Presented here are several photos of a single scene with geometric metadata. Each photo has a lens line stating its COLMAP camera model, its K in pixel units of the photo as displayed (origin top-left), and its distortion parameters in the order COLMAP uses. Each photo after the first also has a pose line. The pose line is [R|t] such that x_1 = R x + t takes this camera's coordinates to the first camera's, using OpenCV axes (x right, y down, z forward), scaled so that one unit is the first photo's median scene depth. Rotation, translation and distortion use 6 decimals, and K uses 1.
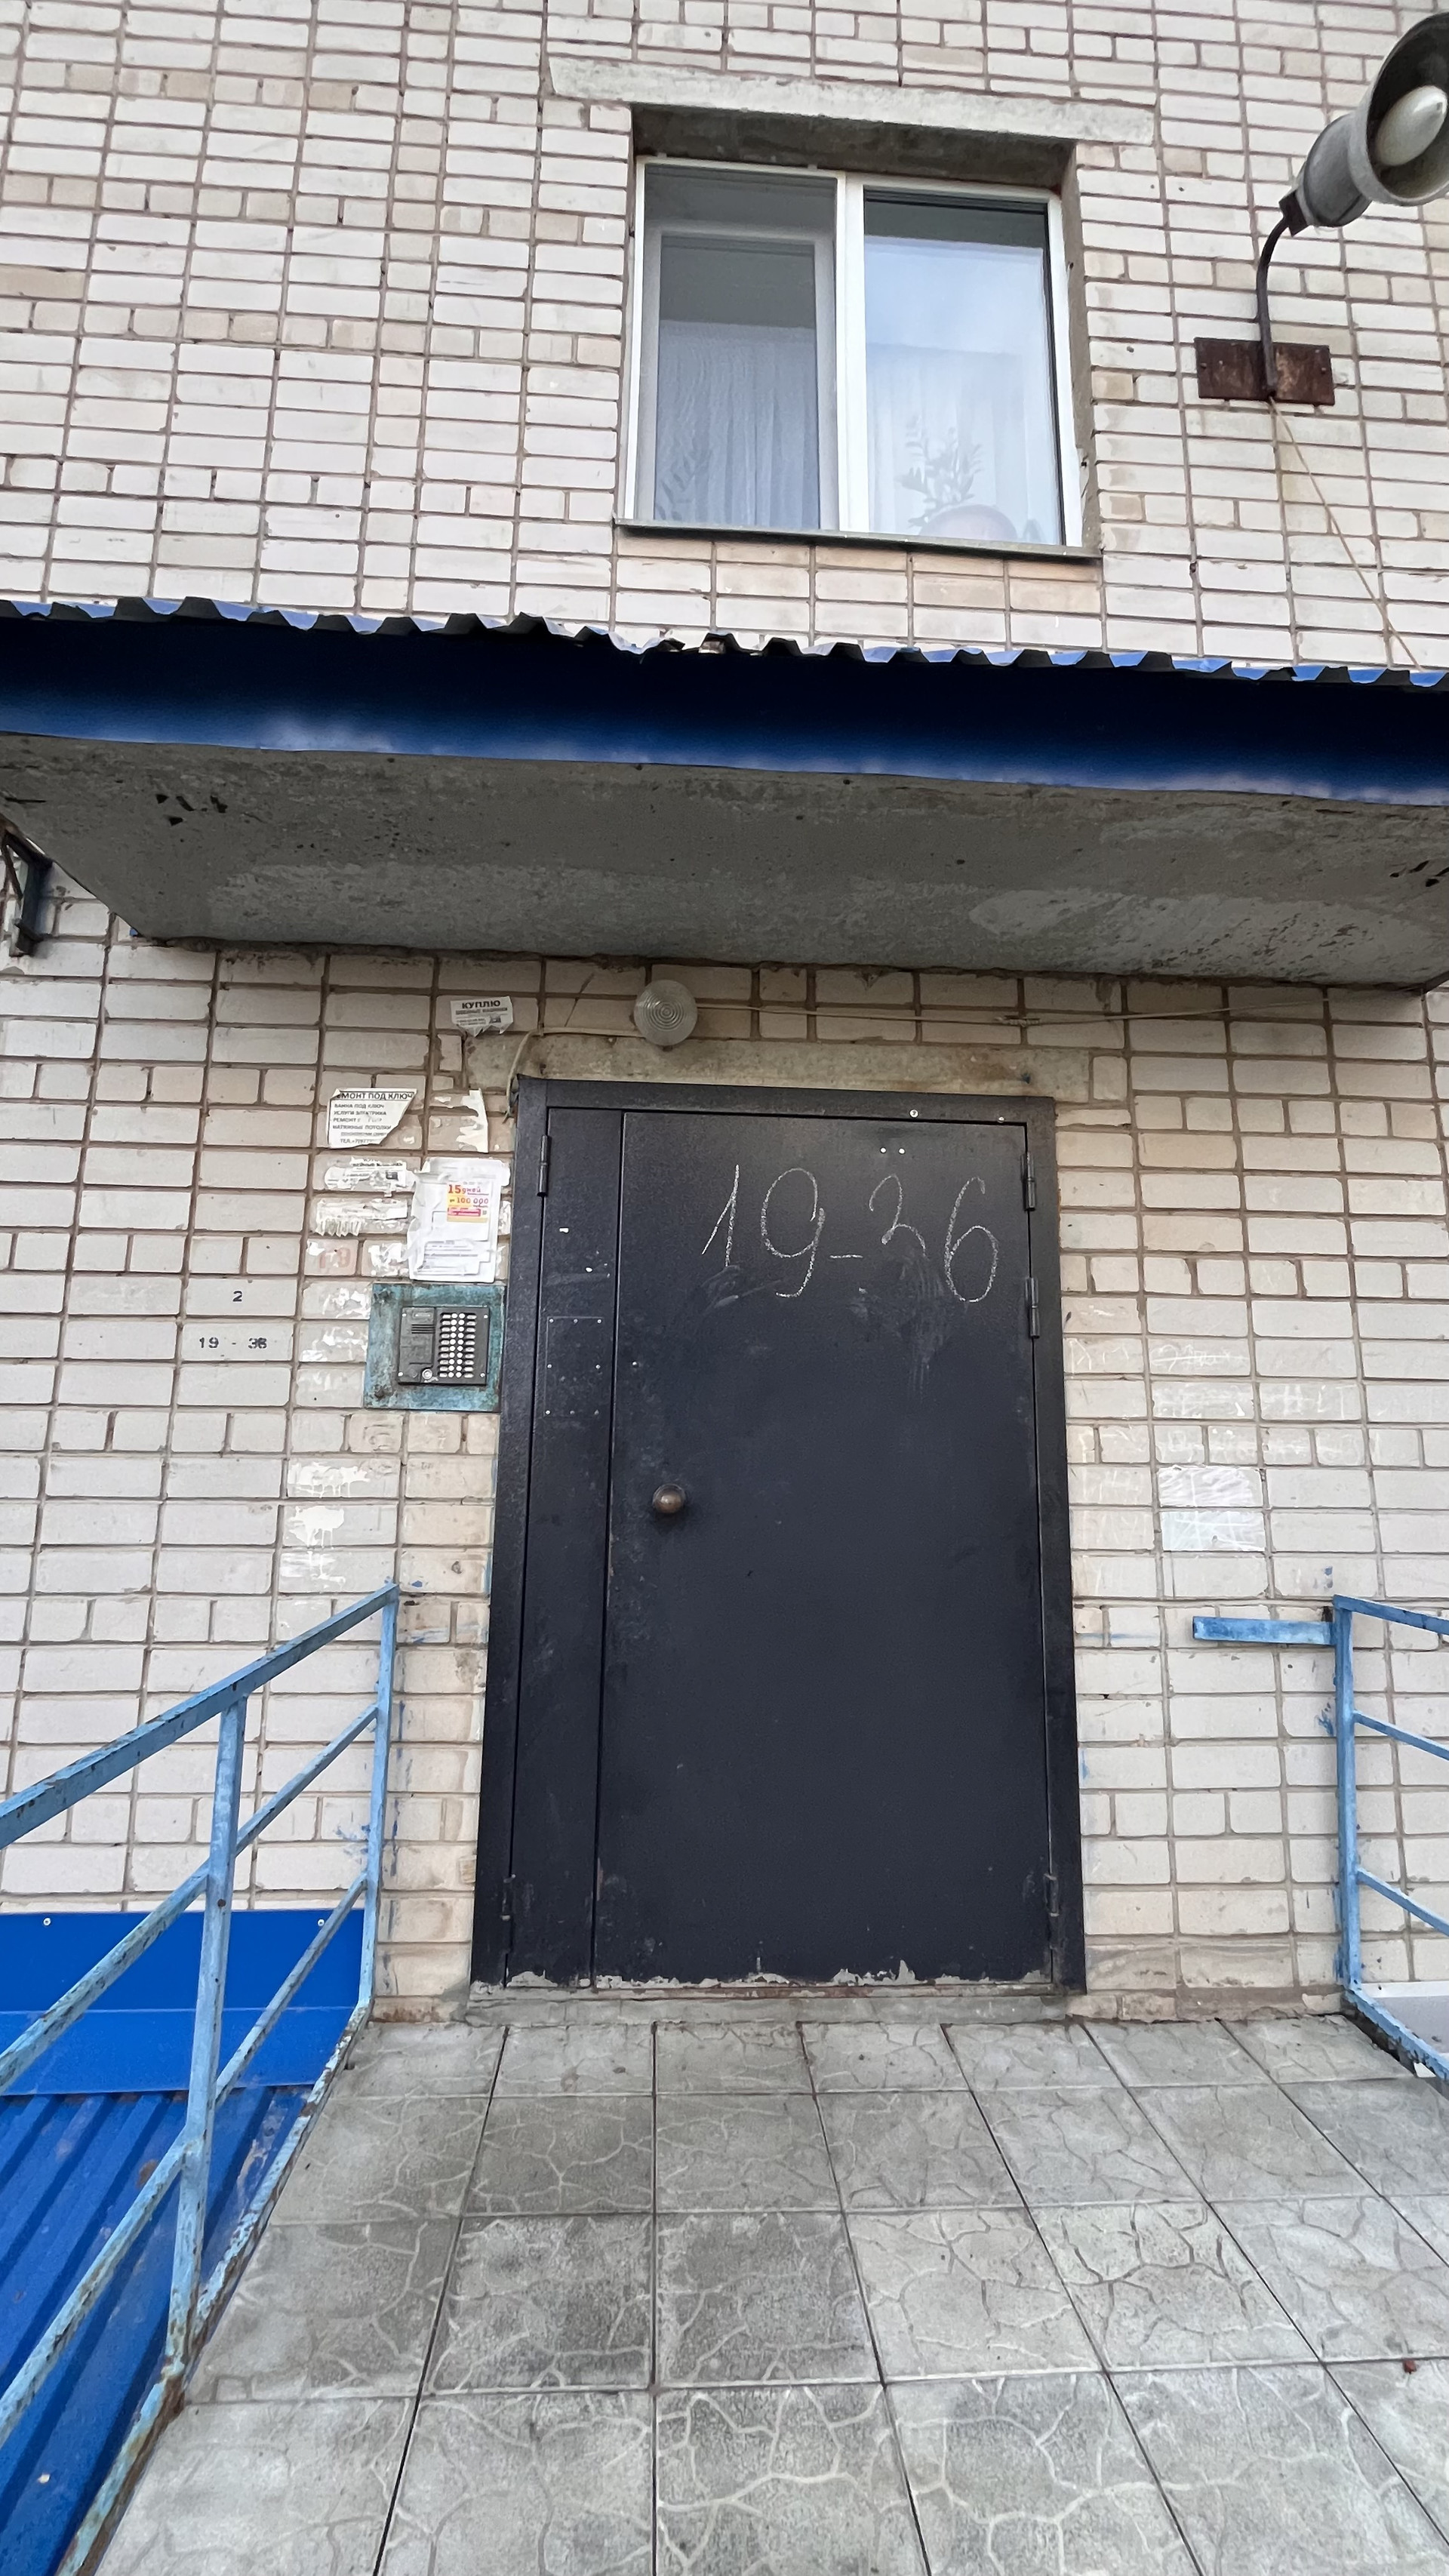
lens RADIAL K [[1002.9, 0, 731.9], [0, 1002.9, 1271.1], [0, 0, 1]] dist [-0.003411, -0.000382]
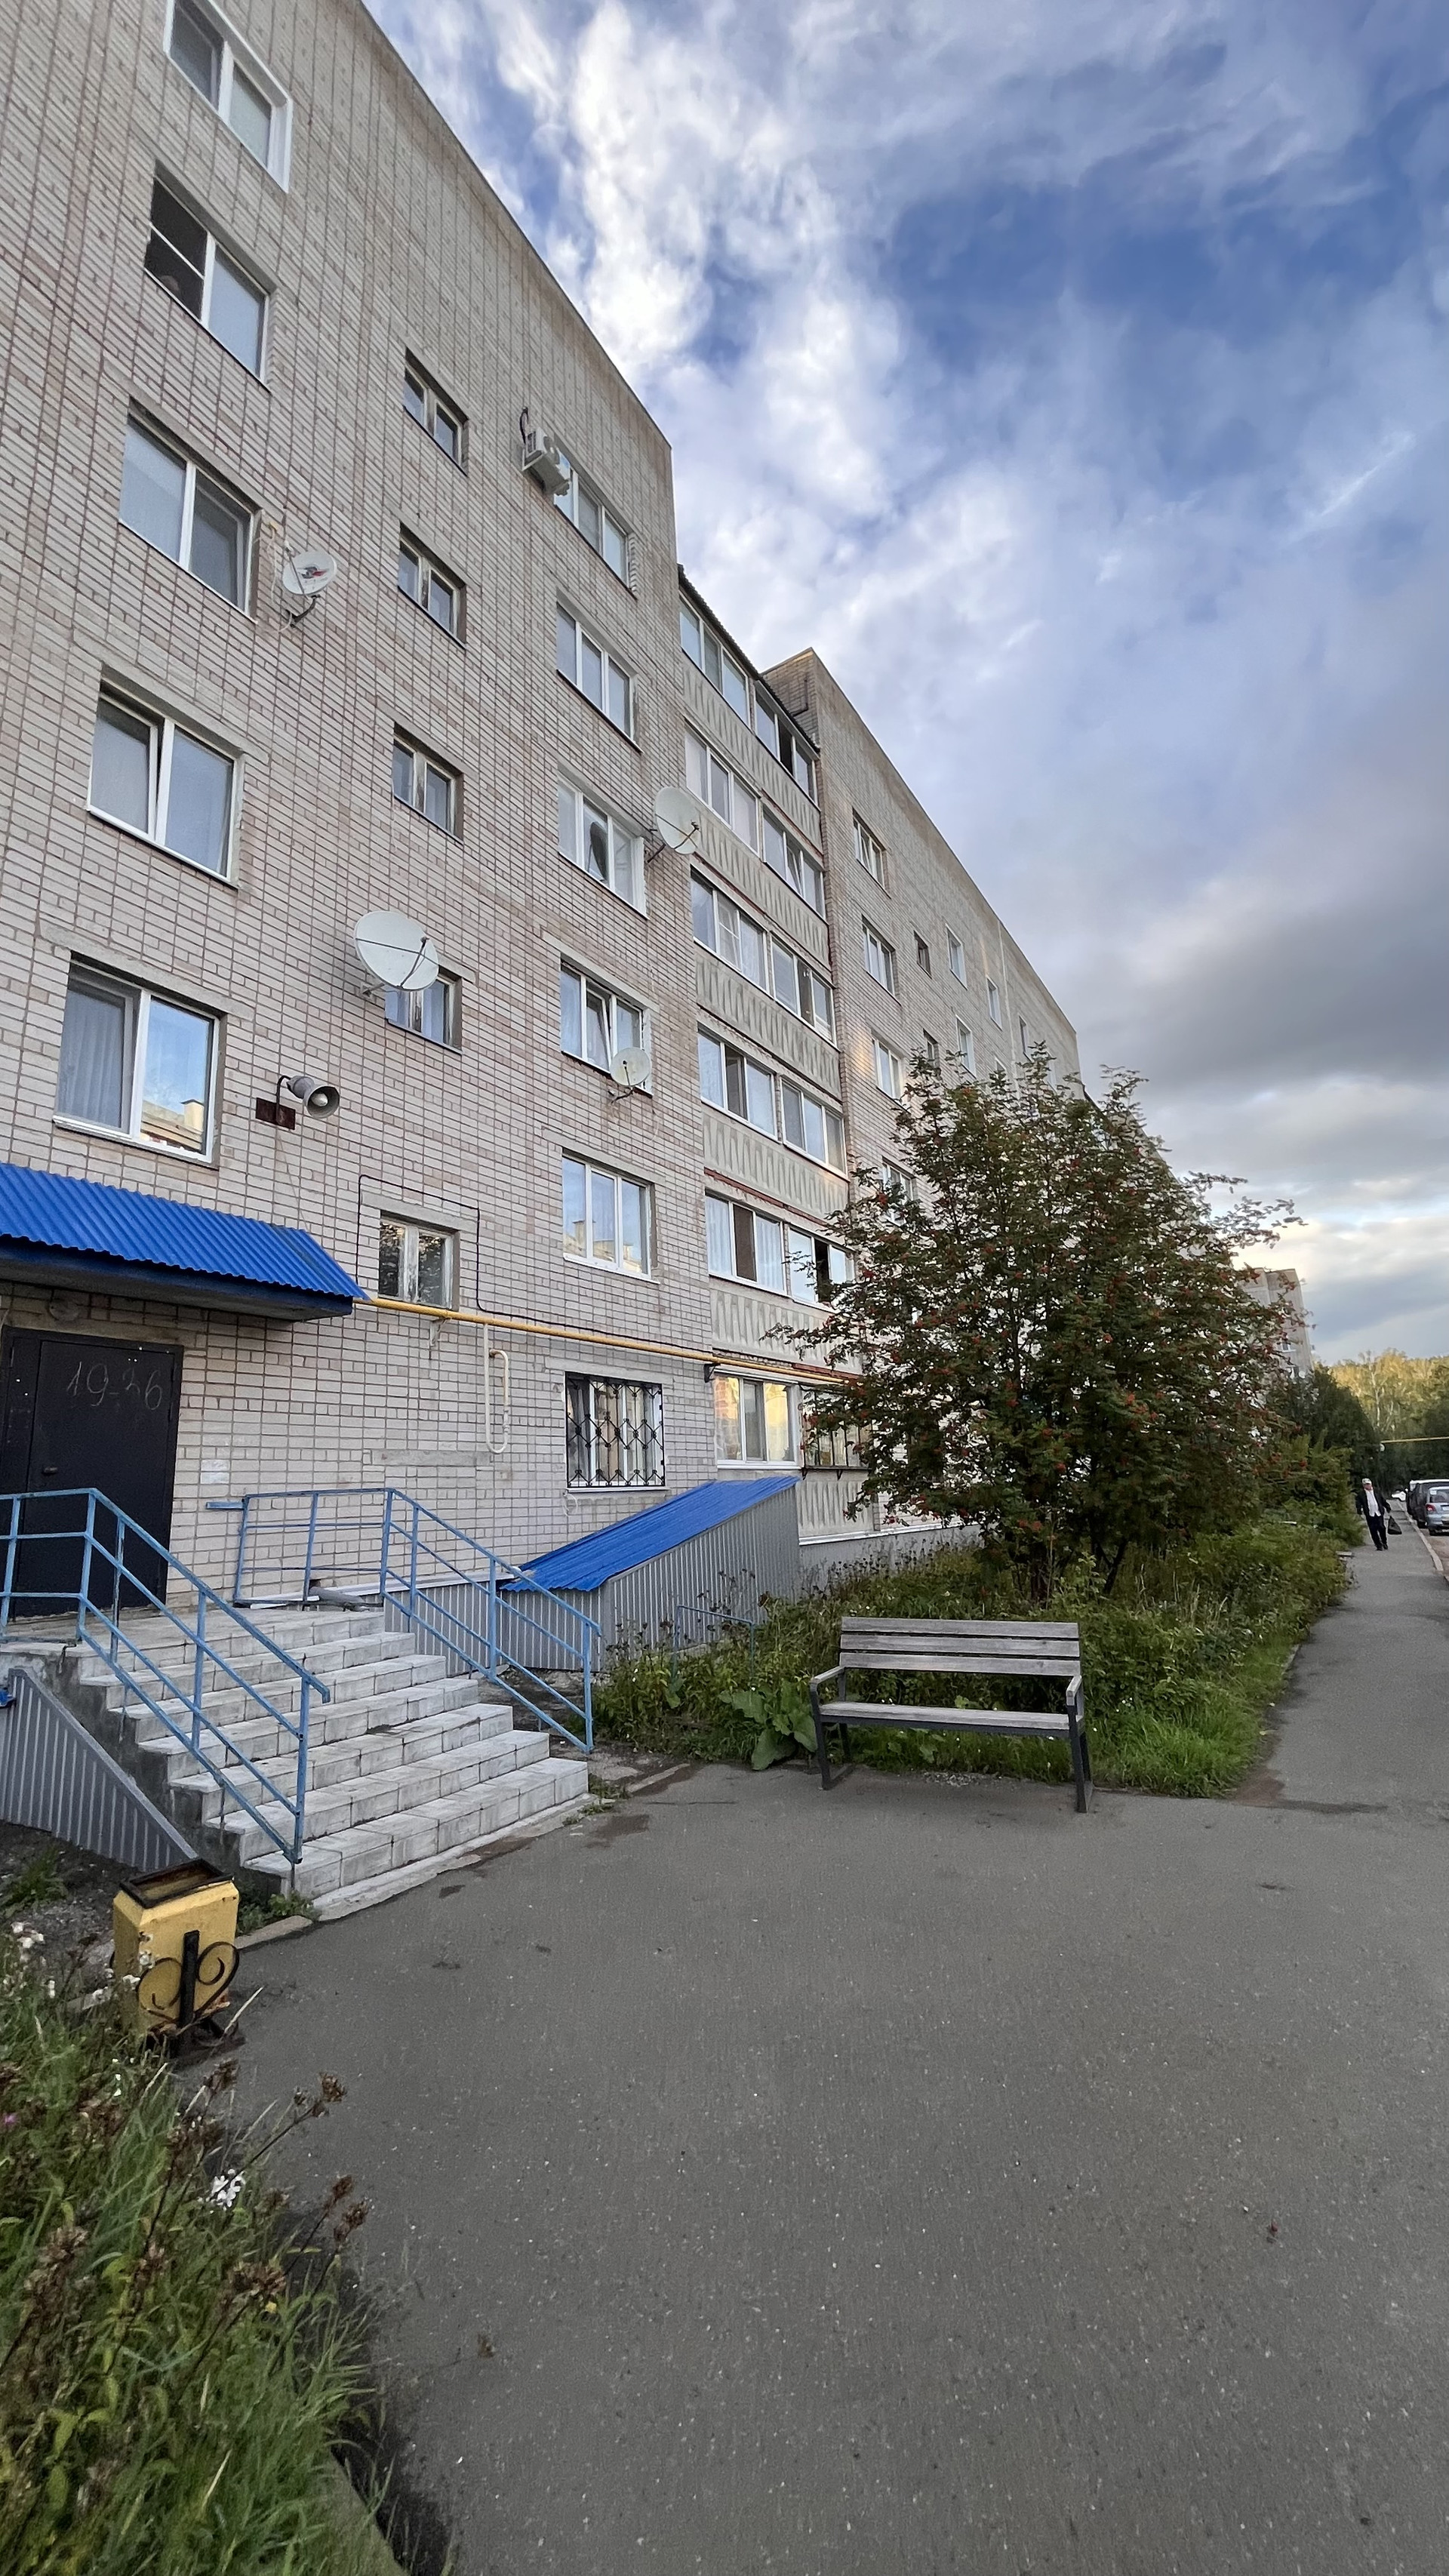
lens RADIAL K [[984.3, 0, 694.0], [0, 984.3, 1291.1], [0, 0, 1]] dist [0.001480, 0.000199]
pose [[0.571030, 0.132385, 0.810184, -1.323859], [-0.090392, 0.991050, -0.098229, -0.183455], [-0.815937, -0.017142, 0.577886, -2.153999]]
